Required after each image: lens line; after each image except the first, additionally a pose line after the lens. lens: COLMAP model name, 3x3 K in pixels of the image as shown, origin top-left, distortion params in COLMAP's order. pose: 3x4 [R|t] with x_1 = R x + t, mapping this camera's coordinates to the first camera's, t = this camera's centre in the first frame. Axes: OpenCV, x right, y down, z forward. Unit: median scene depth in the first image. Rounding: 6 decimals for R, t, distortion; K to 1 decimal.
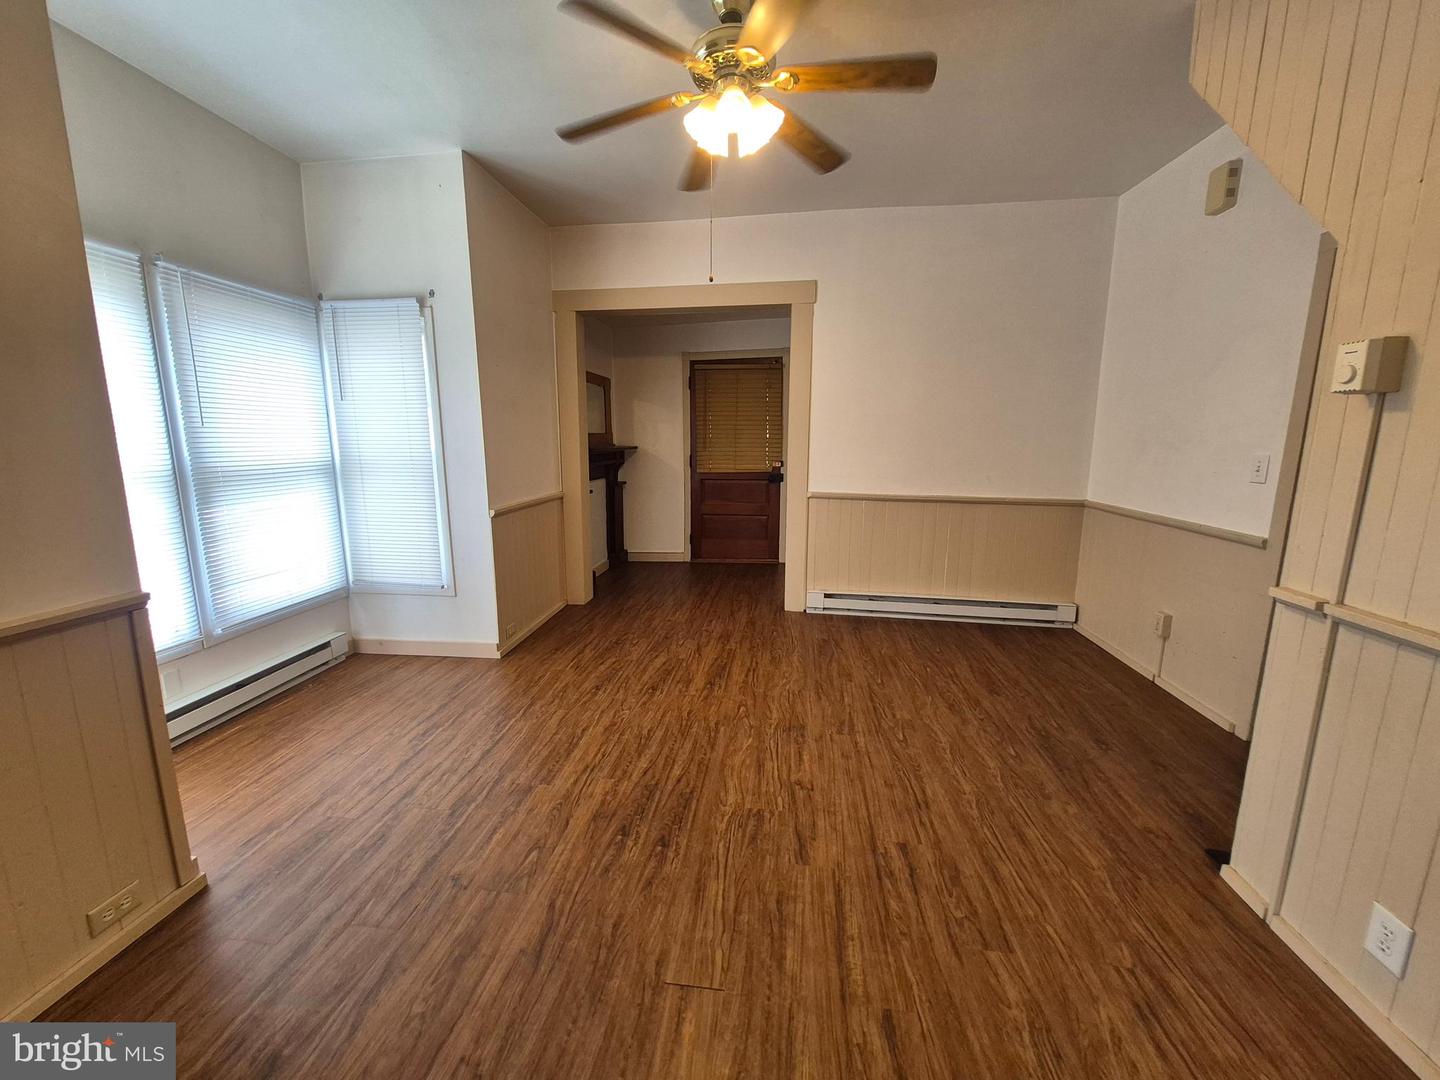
lens RADIAL K [[565.3, 0, 709.7], [0, 565.3, 538.3], [0, 0, 1]] dist [0.005917, -0.002942]
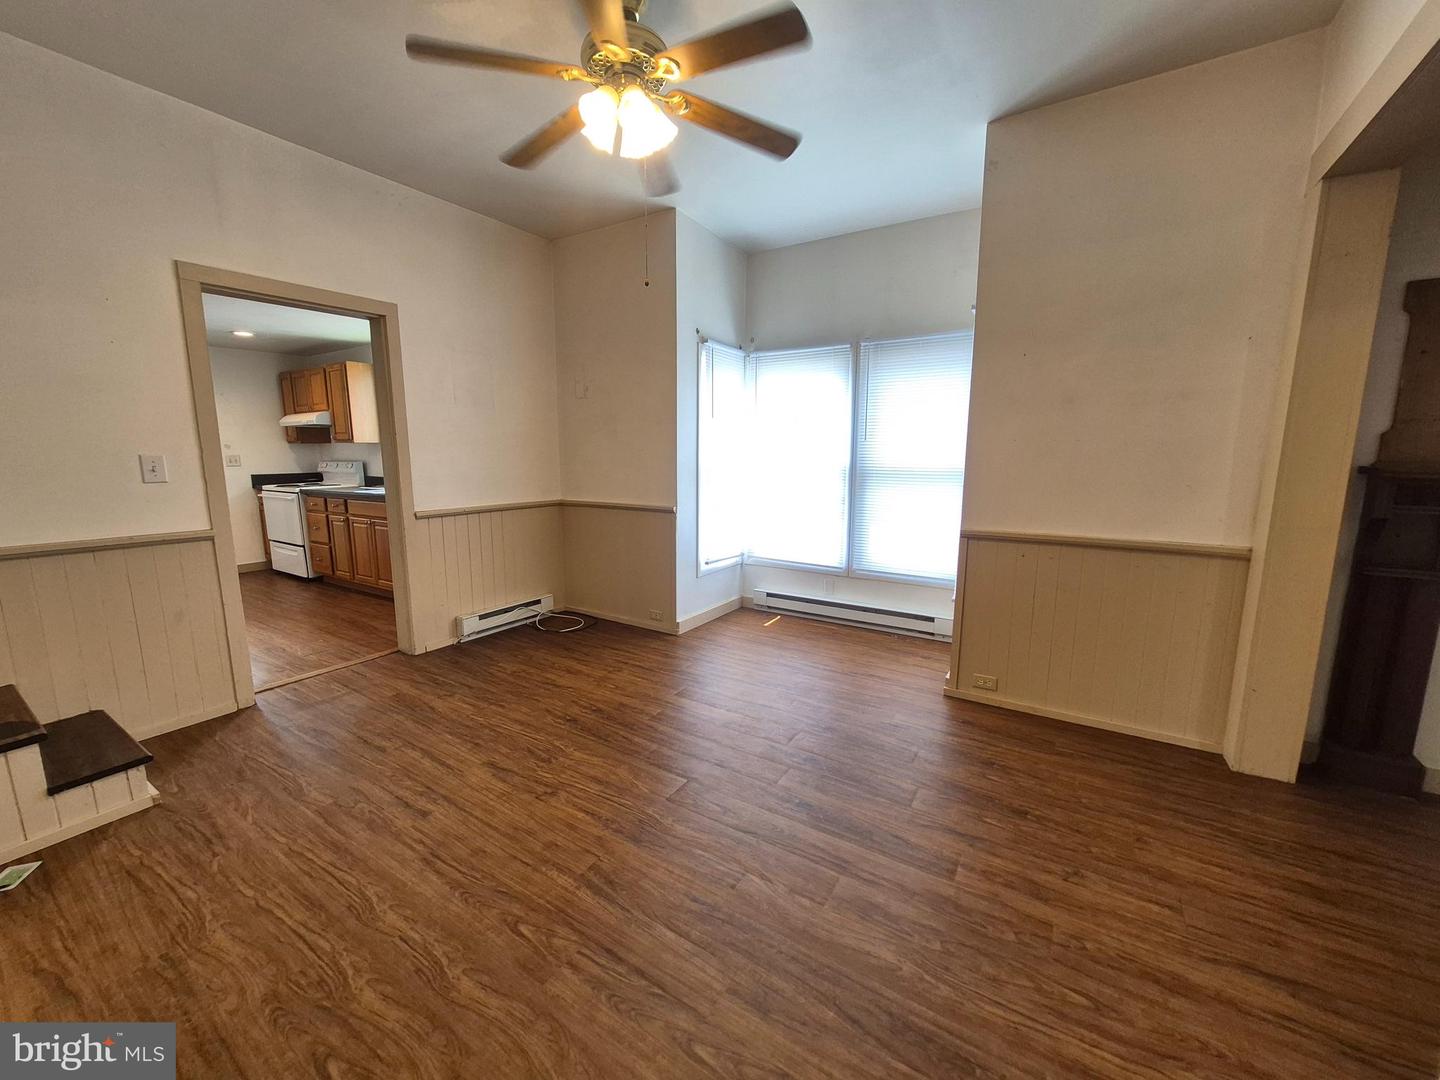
lens RADIAL K [[565.3, 0, 712.4], [0, 565.3, 533.7], [0, 0, 1]] dist [0.005917, -0.002942]
pose [[-0.434132, 0.129999, -0.891420, 0.812971], [-0.159724, 0.962747, 0.218188, -0.247654], [0.886576, 0.237104, -0.397196, 1.453503]]
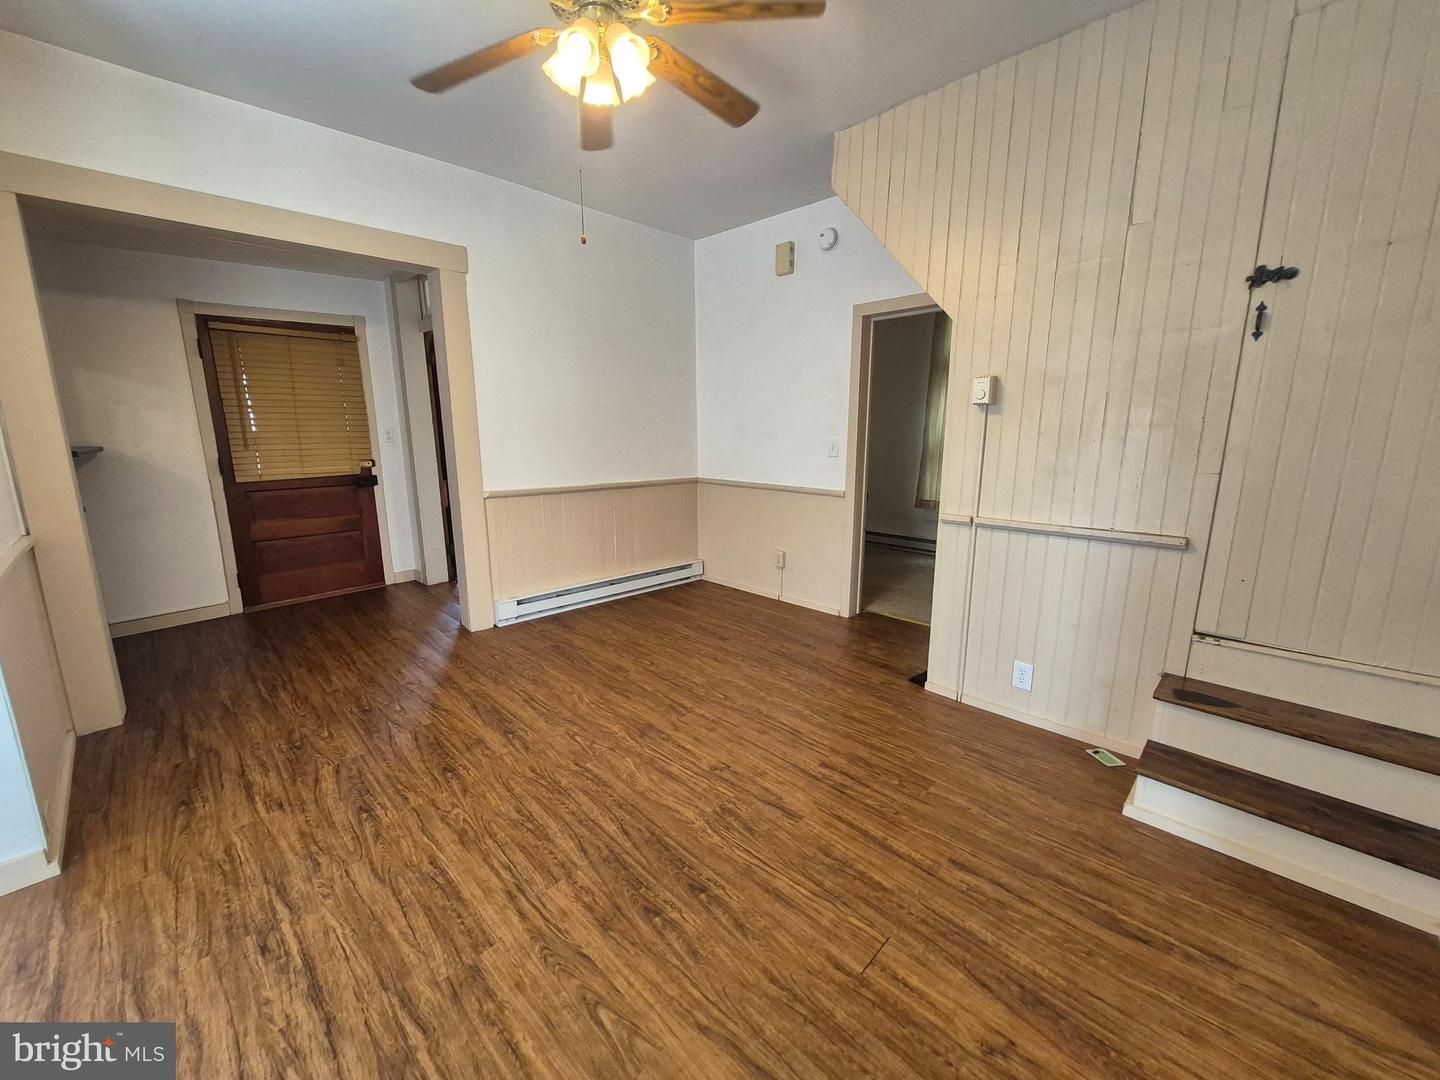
lens RADIAL K [[565.3, 0, 716.1], [0, 565.3, 535.4], [0, 0, 1]] dist [0.005917, -0.002942]
pose [[0.606080, -0.153376, 0.780476, -0.545472], [0.144893, 0.986104, 0.081268, -0.061777], [-0.782095, 0.063830, 0.619881, 0.319358]]
